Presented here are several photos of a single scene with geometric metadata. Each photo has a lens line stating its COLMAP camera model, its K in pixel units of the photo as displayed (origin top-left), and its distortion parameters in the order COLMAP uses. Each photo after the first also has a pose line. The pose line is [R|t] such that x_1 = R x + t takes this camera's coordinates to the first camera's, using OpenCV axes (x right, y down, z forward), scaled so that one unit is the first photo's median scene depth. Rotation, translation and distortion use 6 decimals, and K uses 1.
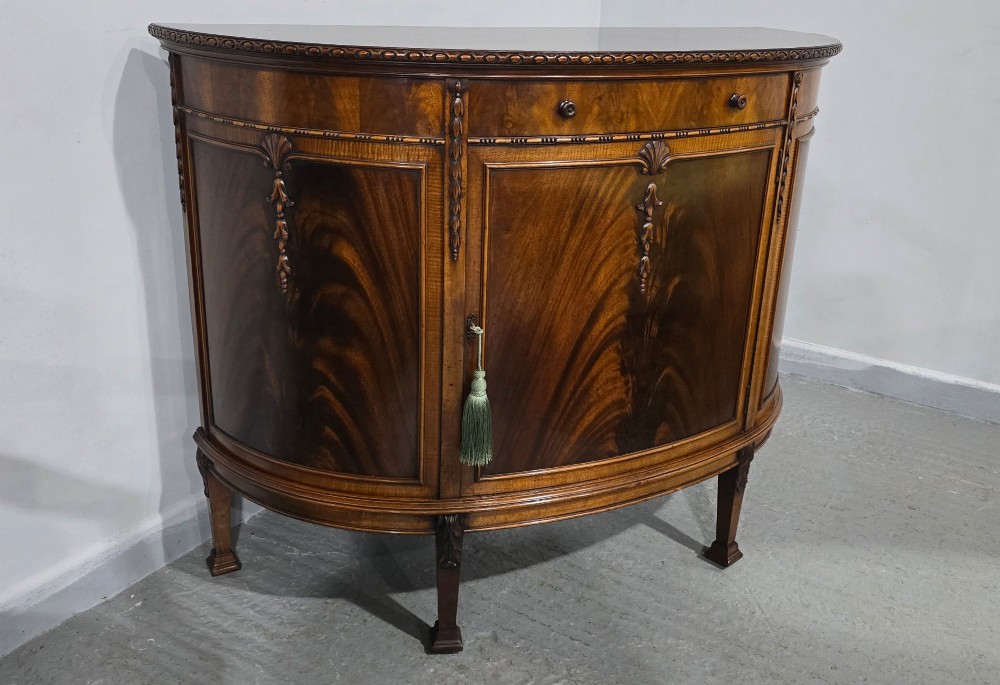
lens RADIAL K [[993.2, 0, 509.2], [0, 993.2, 349.2], [0, 0, 1]] dist [0.091217, -0.154293]
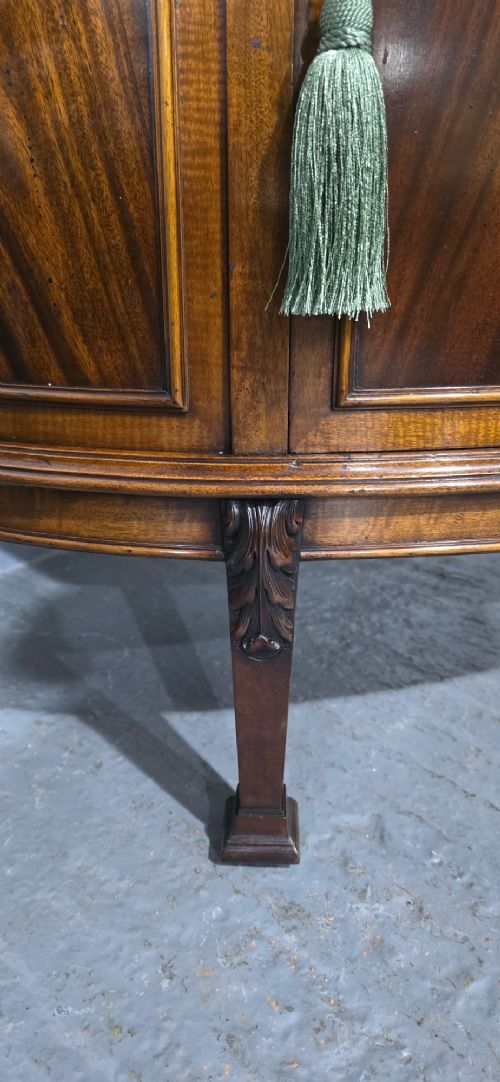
lens RADIAL K [[749.9, 0, 250.0], [0, 749.9, 541.0], [0, 0, 1]] dist [0.080994, -0.109260]
pose [[0.983096, 0.024256, -0.181477, -0.014059], [-0.022811, 0.999689, 0.010046, 0.178729], [0.181664, -0.005736, 0.983344, 0.739303]]
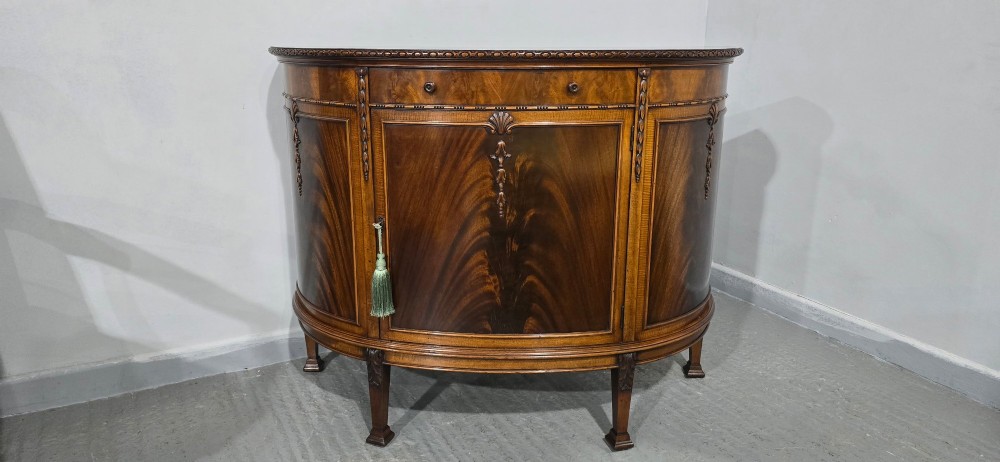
lens RADIAL K [[693.1, 0, 488.4], [0, 693.1, 218.0], [0, 0, 1]] dist [0.080994, -0.109260]
pose [[0.863266, 0.093532, -0.496008, 0.610162], [-0.153294, 0.984848, -0.081085, 0.027519], [0.480908, 0.146032, 0.864524, 0.129792]]
